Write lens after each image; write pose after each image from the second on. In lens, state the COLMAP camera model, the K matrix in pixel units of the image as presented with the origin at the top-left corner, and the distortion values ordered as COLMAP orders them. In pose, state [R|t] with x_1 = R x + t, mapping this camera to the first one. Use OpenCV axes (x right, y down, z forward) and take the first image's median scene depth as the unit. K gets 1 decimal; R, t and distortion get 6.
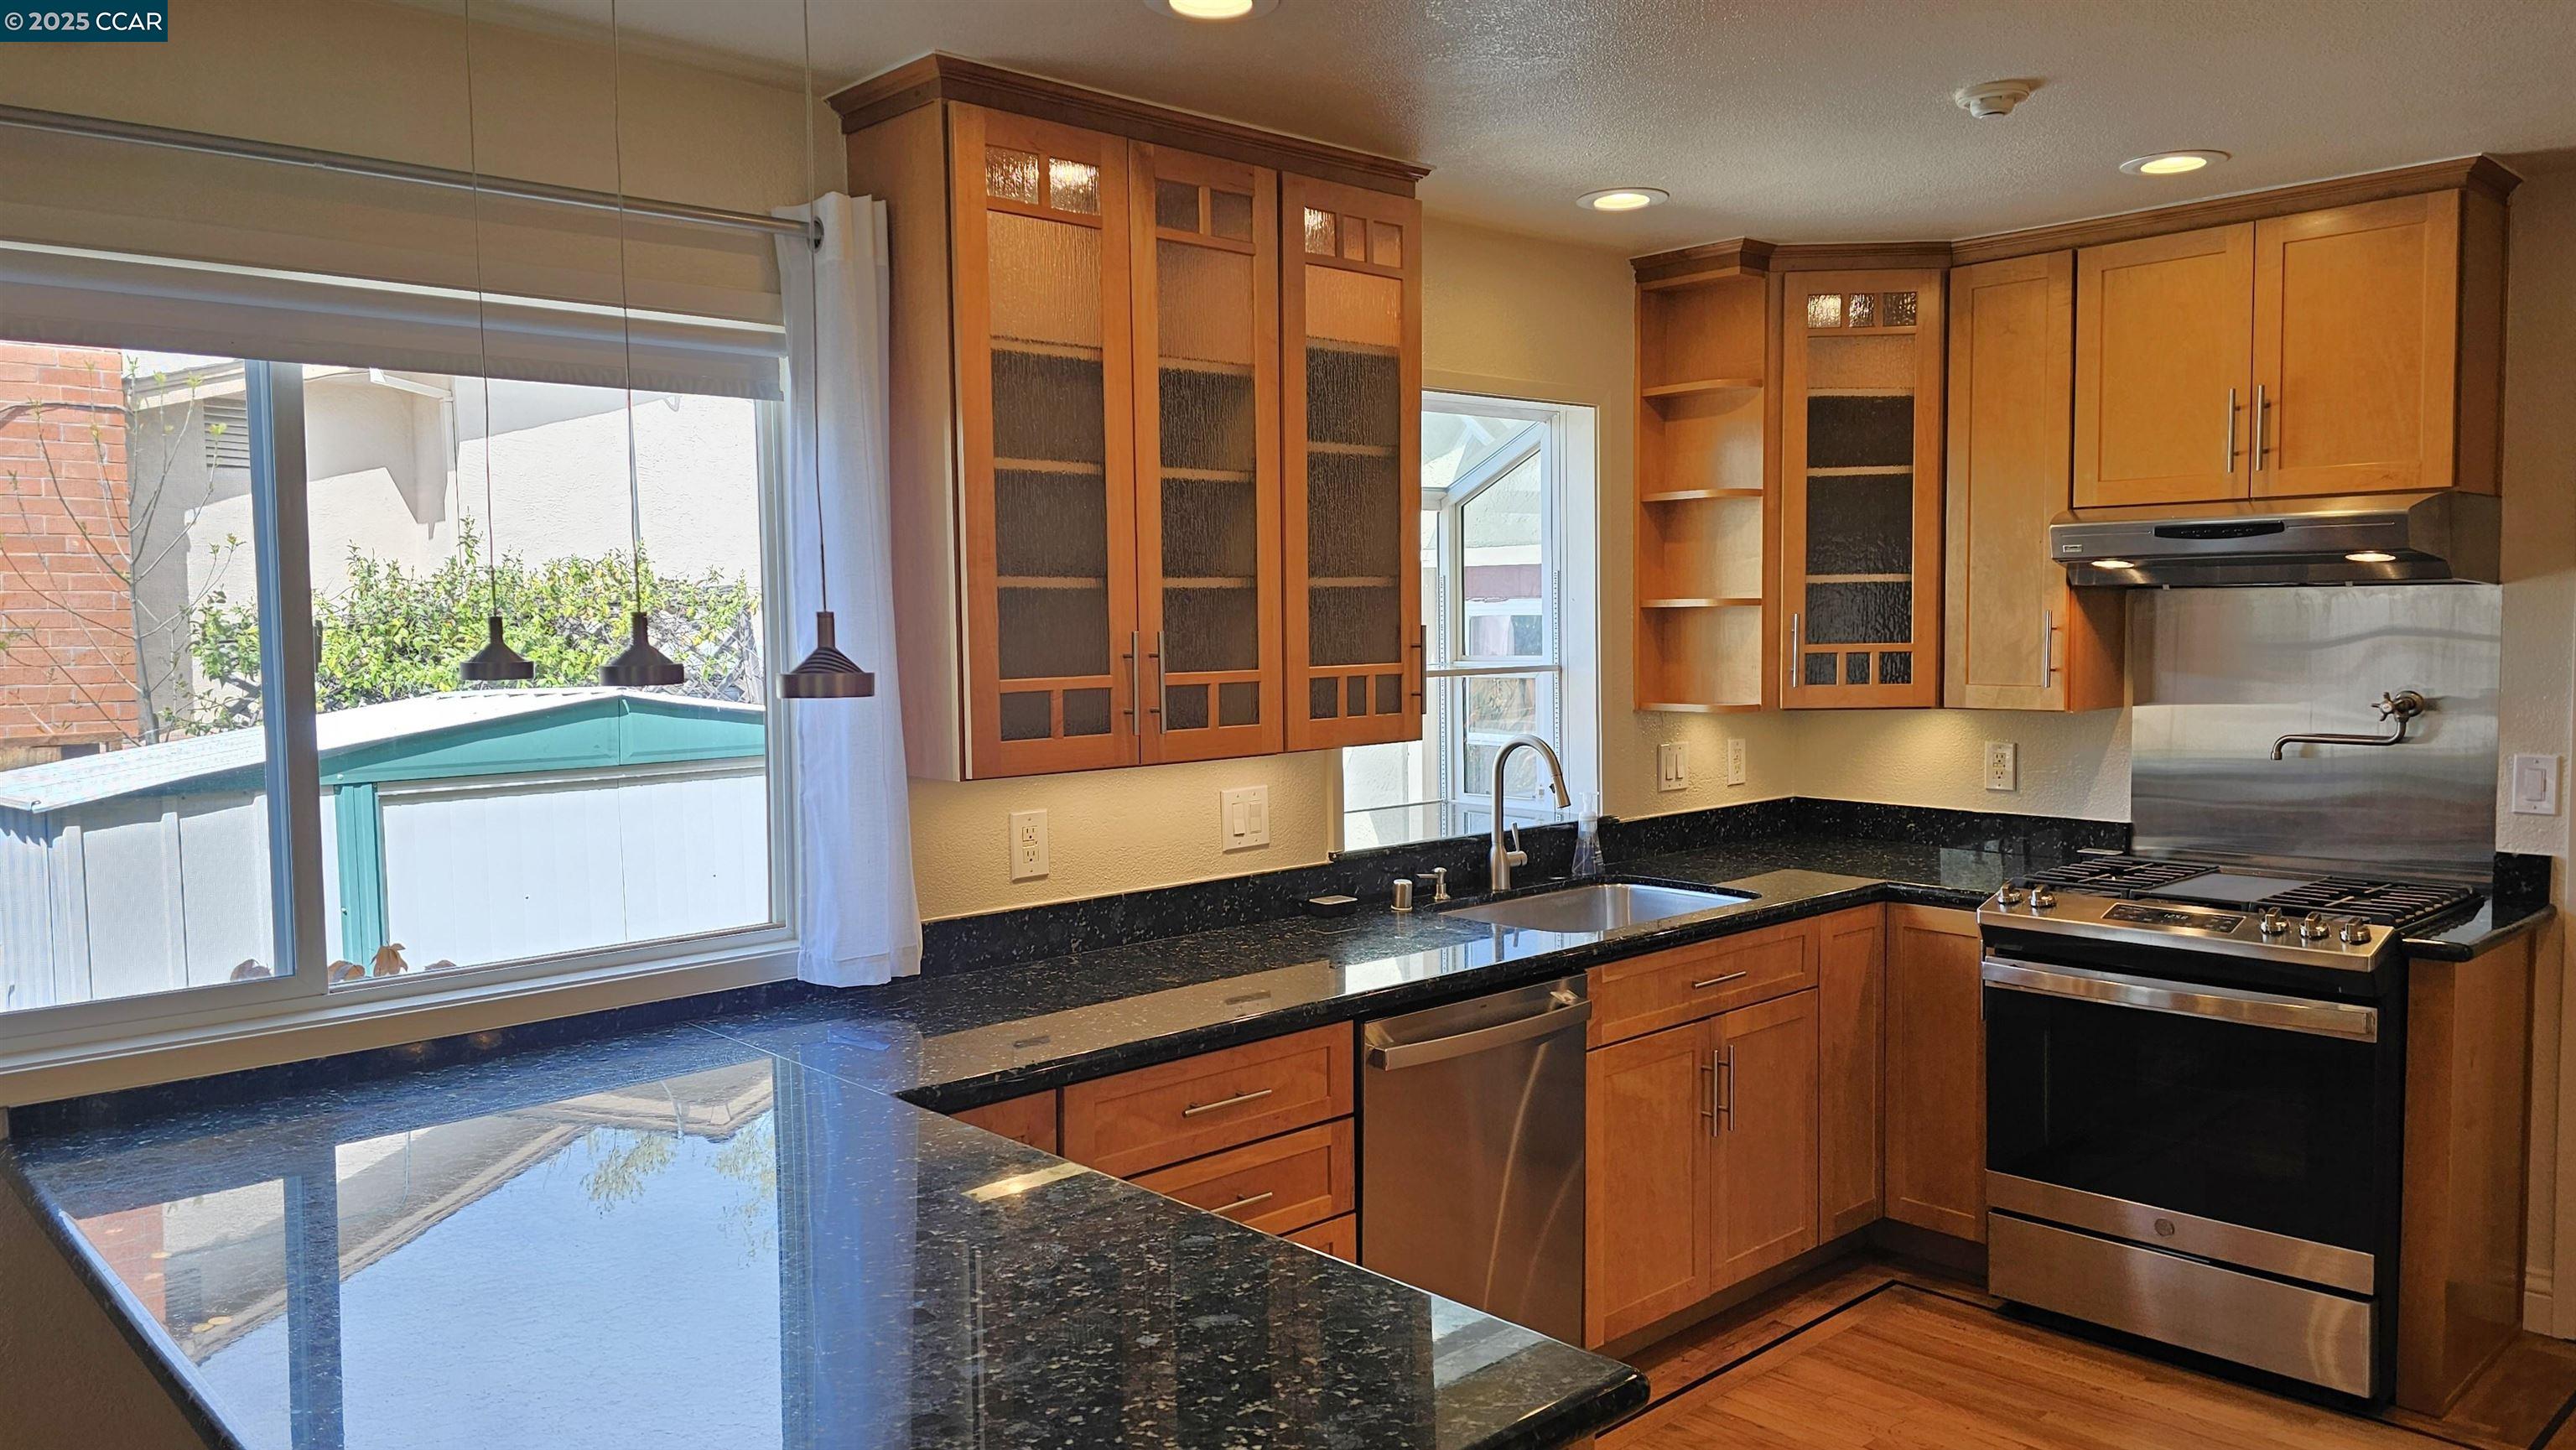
lens RADIAL K [[1761.4, 0, 1311.6], [0, 1761.4, 728.5], [0, 0, 1]] dist [0.037854, -0.019504]
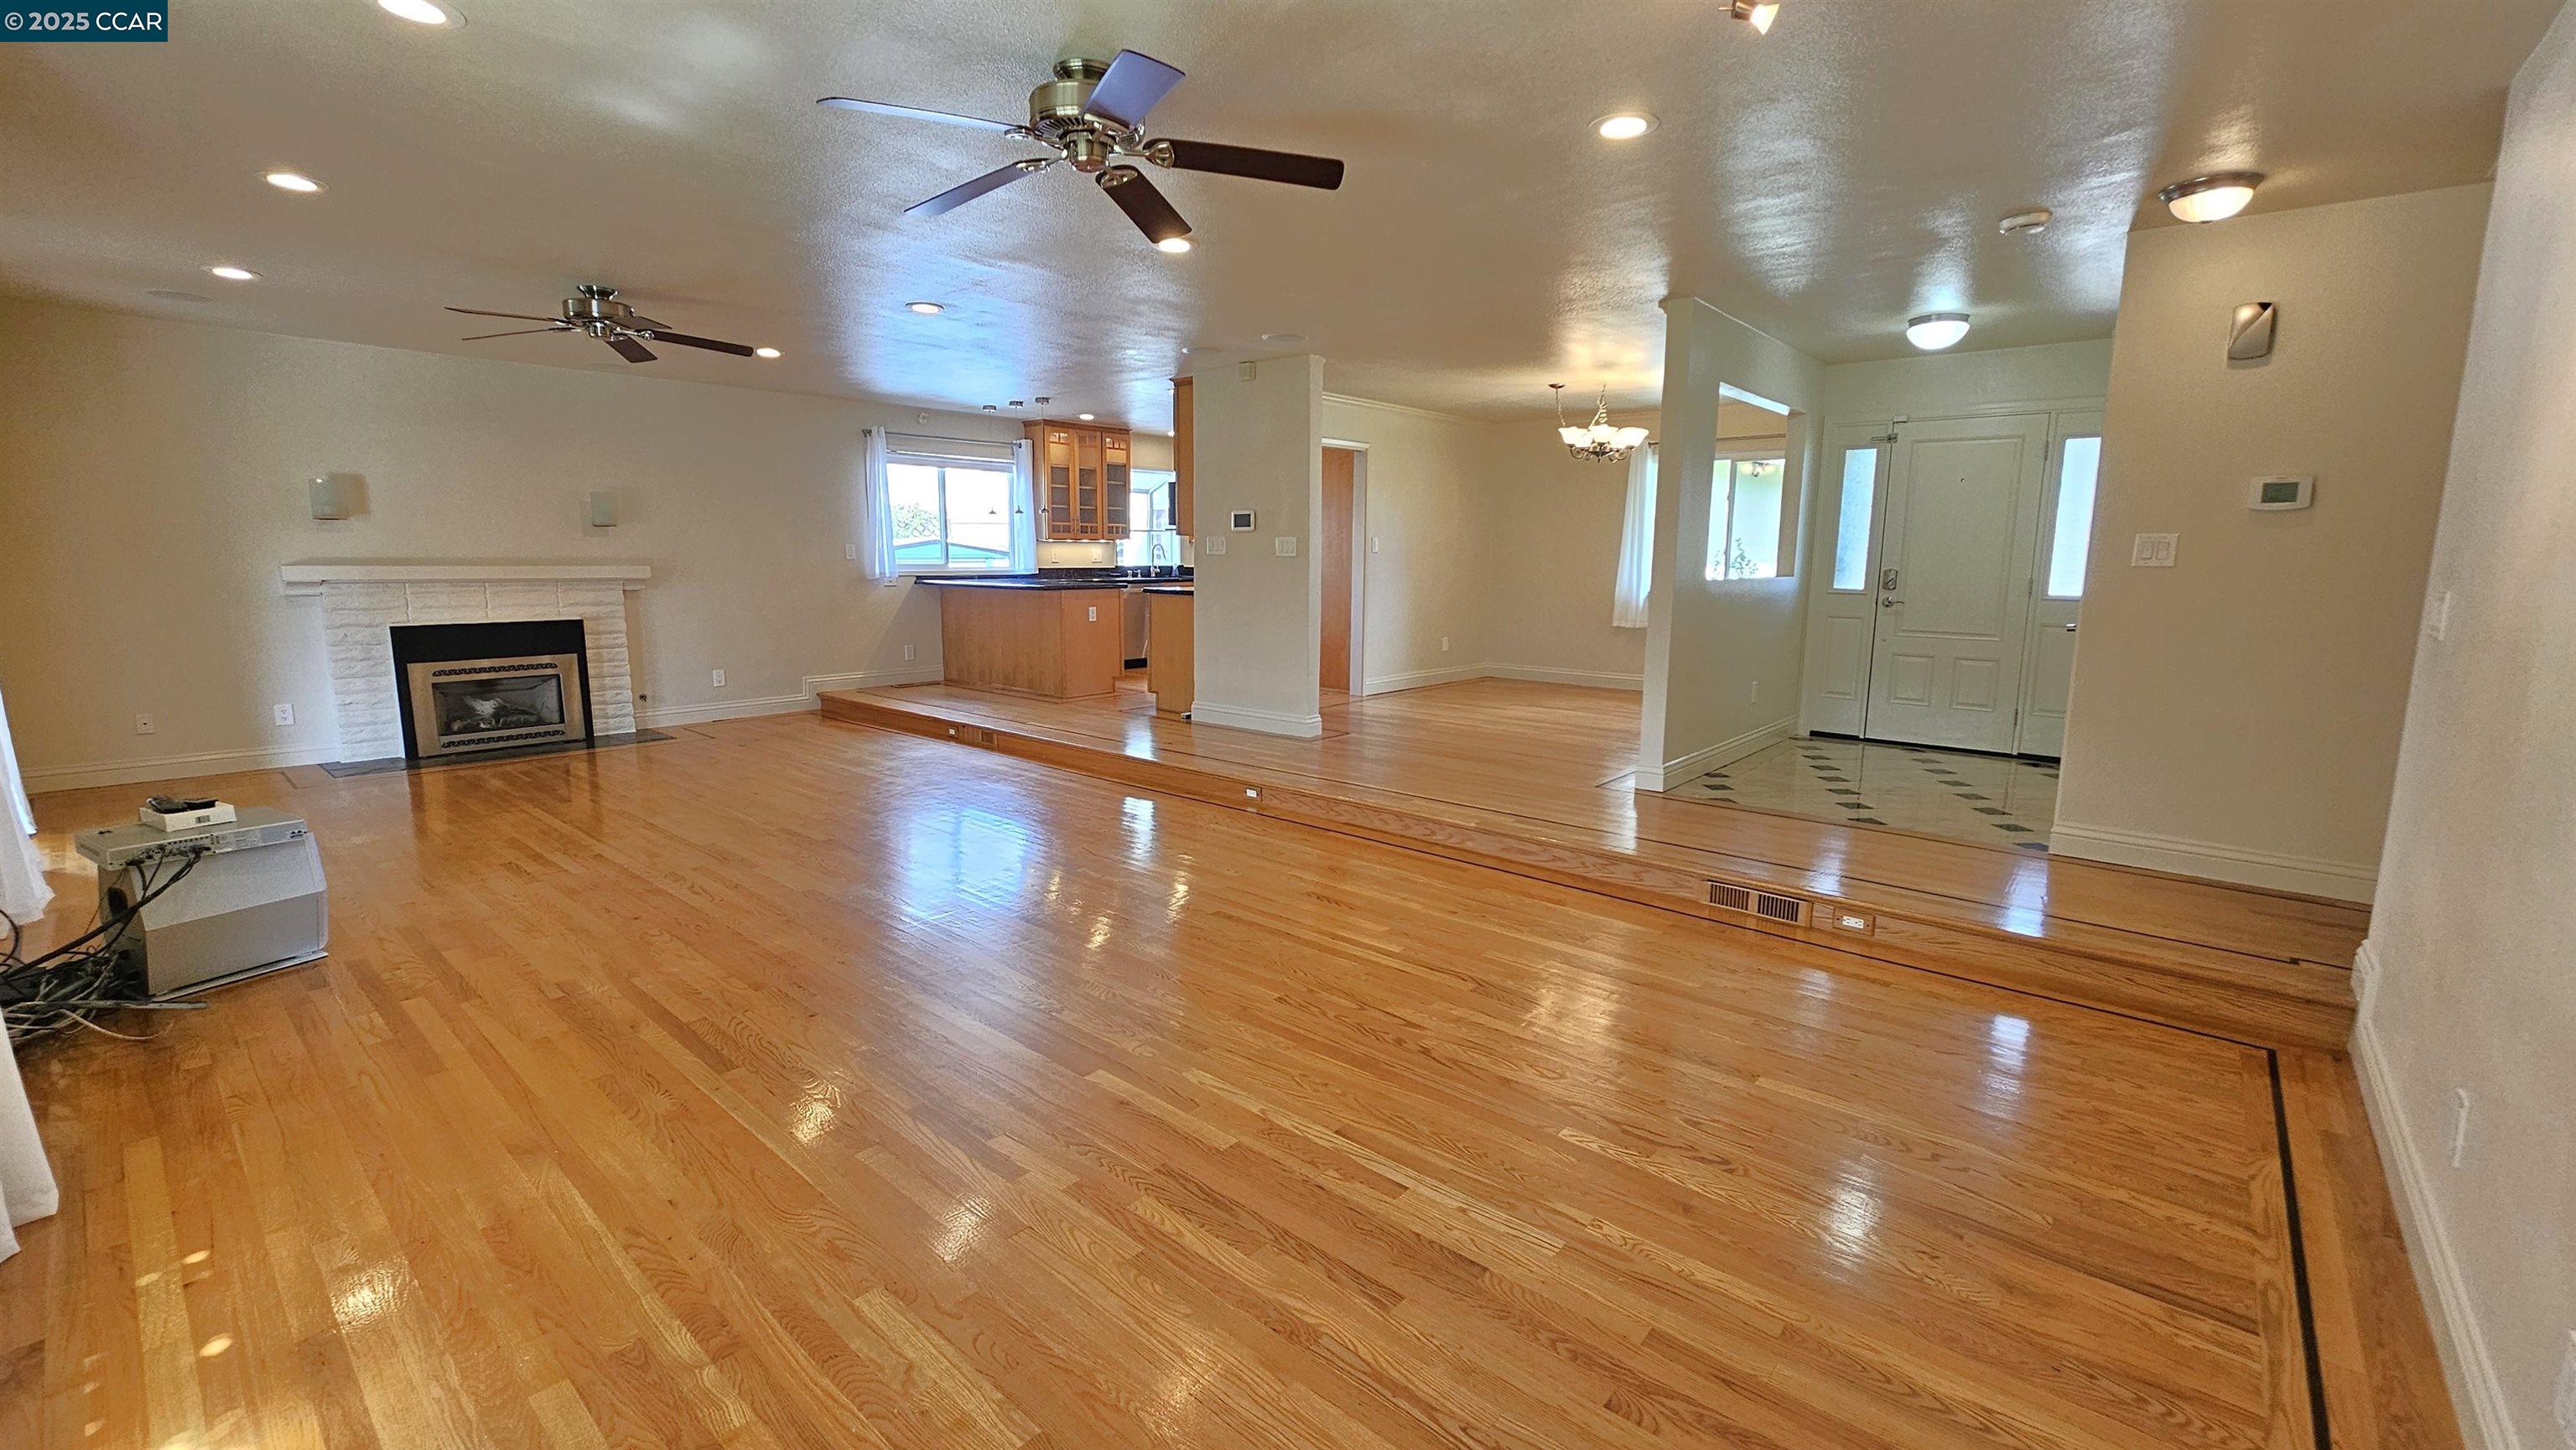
lens RADIAL K [[1051.5, 0, 1282.1], [0, 1051.5, 704.5], [0, 0, 1]] dist [-0.000148, 0.000818]
pose [[0.995756, 0.010742, 0.091407, 0.206039], [-0.017871, 0.996829, 0.077535, 0.218614], [-0.090285, -0.078840, 0.992790, -1.939751]]
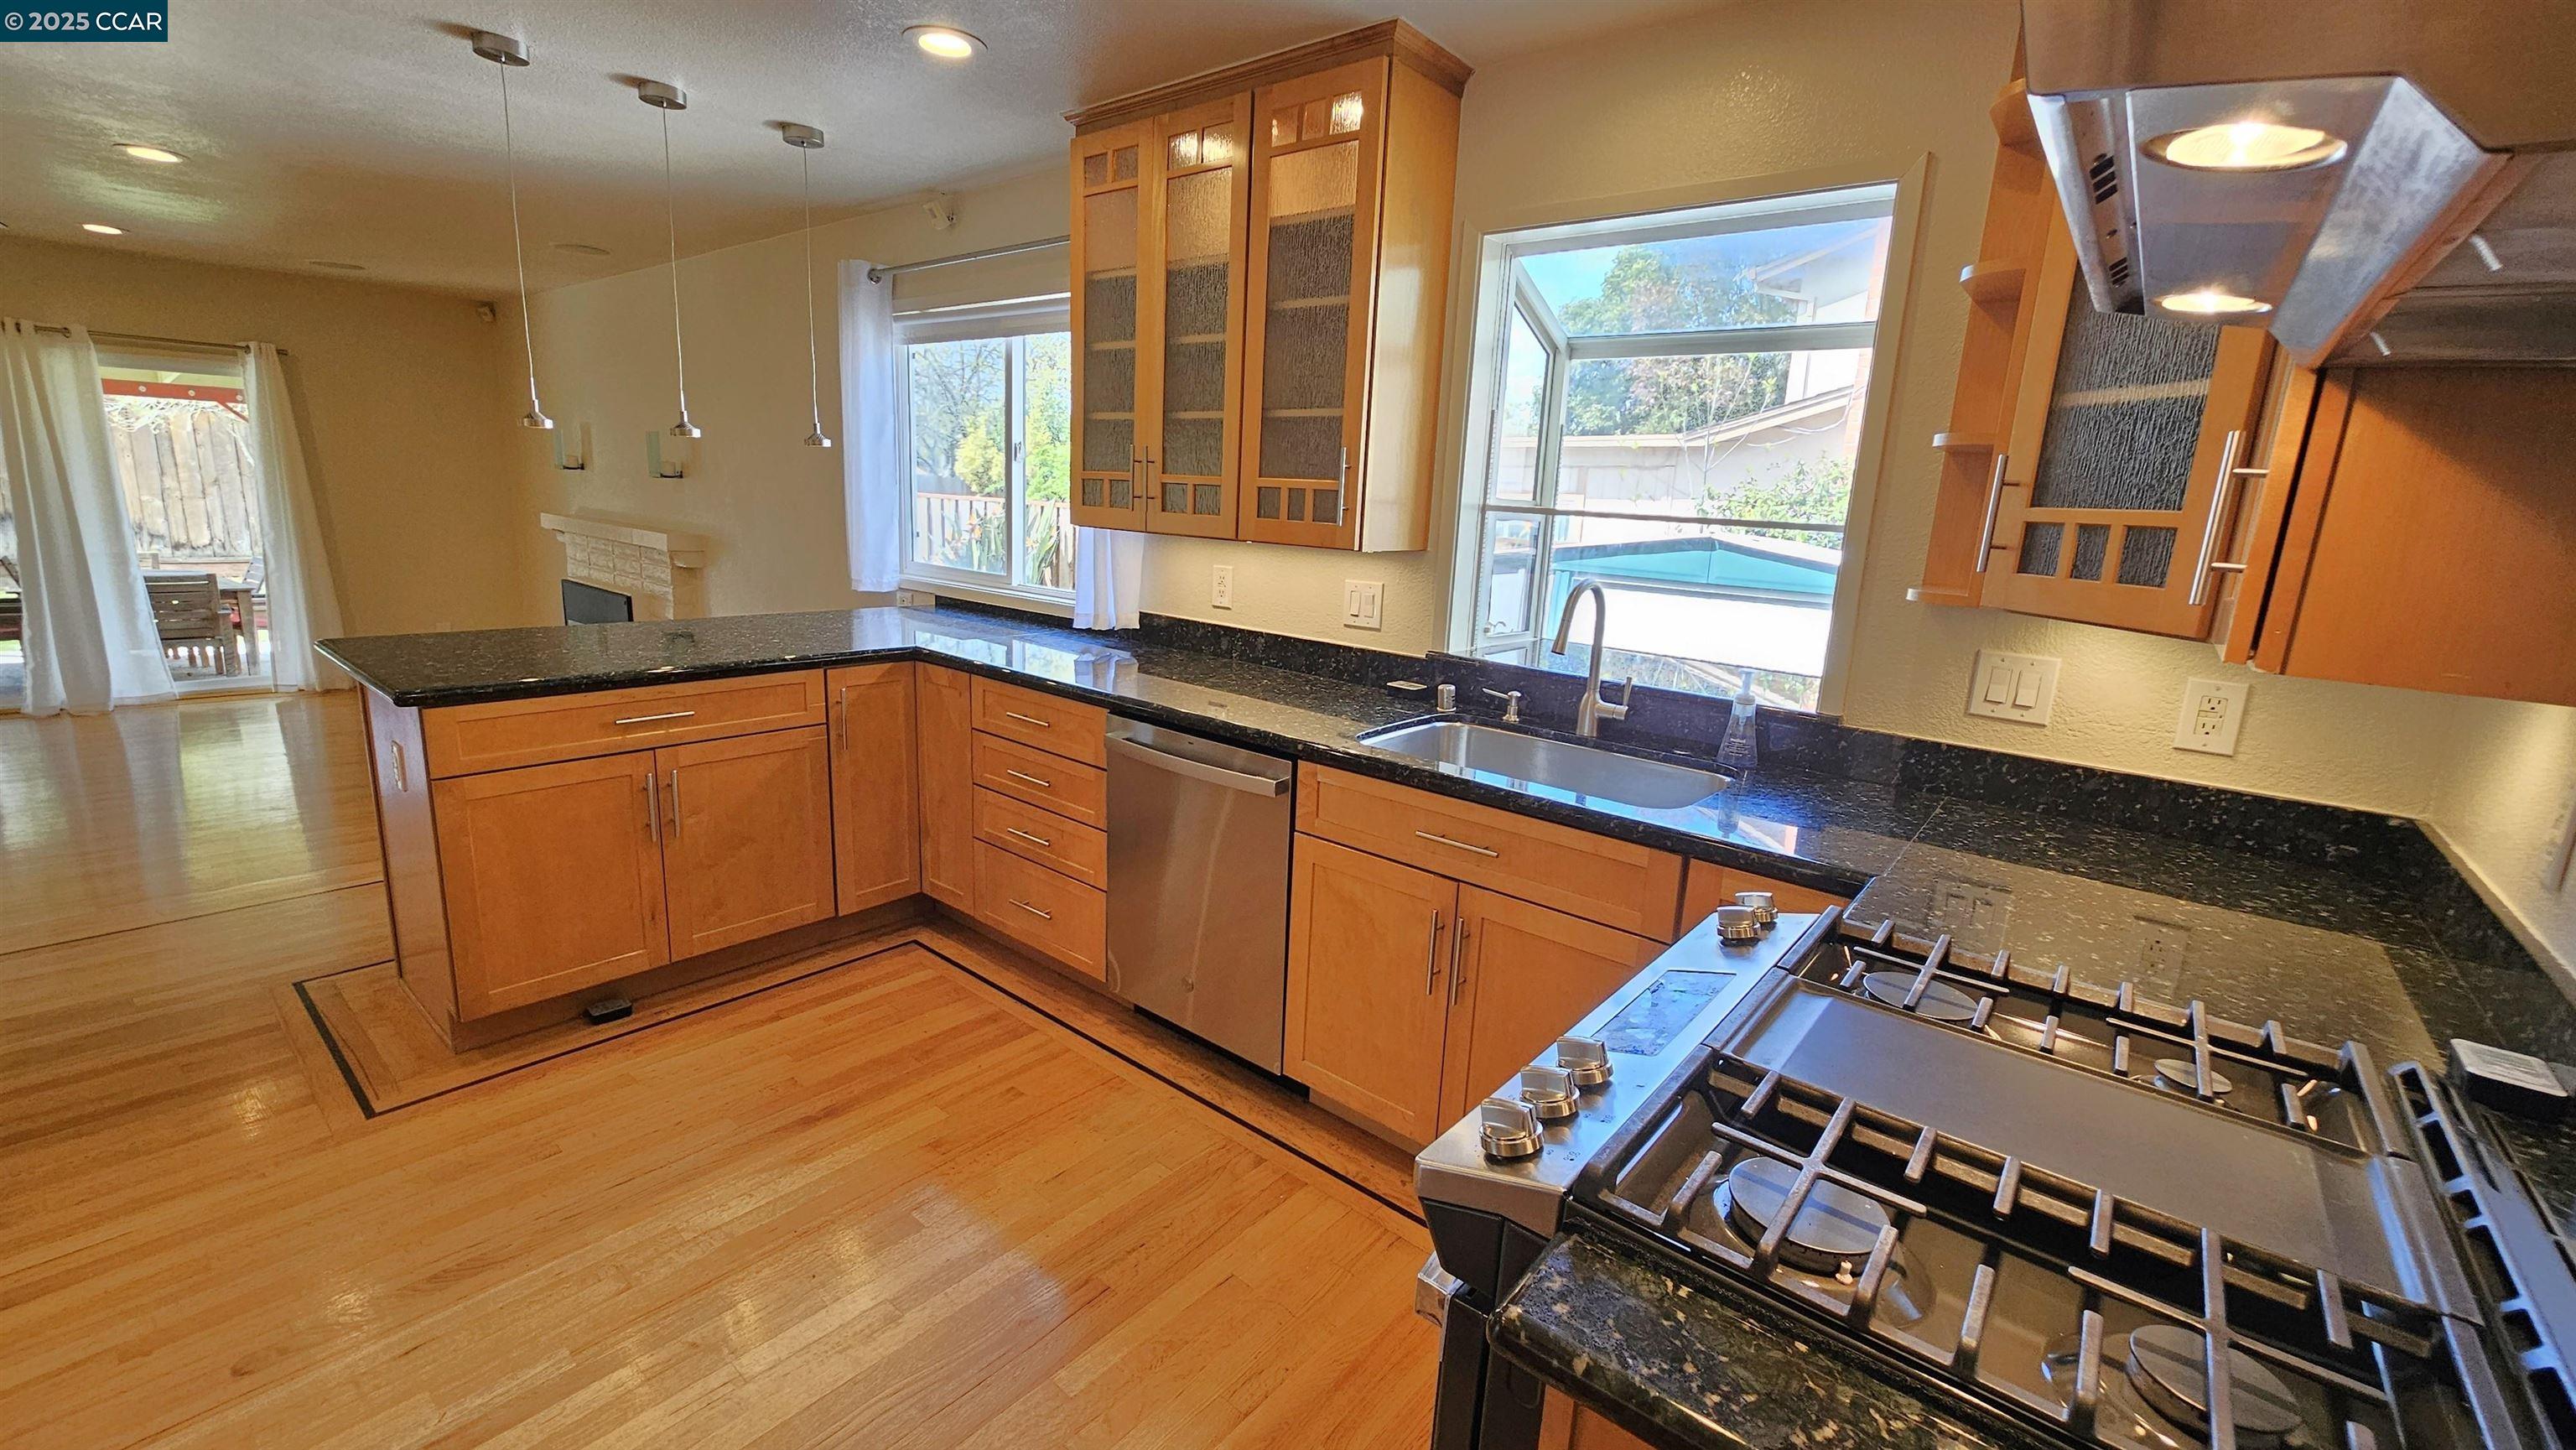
lens RADIAL K [[1051.5, 0, 1273.1], [0, 1051.5, 709.4], [0, 0, 1]] dist [-0.000148, 0.000818]
pose [[0.106321, 0.221372, -0.969376, 0.690769], [-0.117258, 0.970891, 0.208857, -0.027419], [0.987394, 0.091461, 0.129184, 0.779697]]
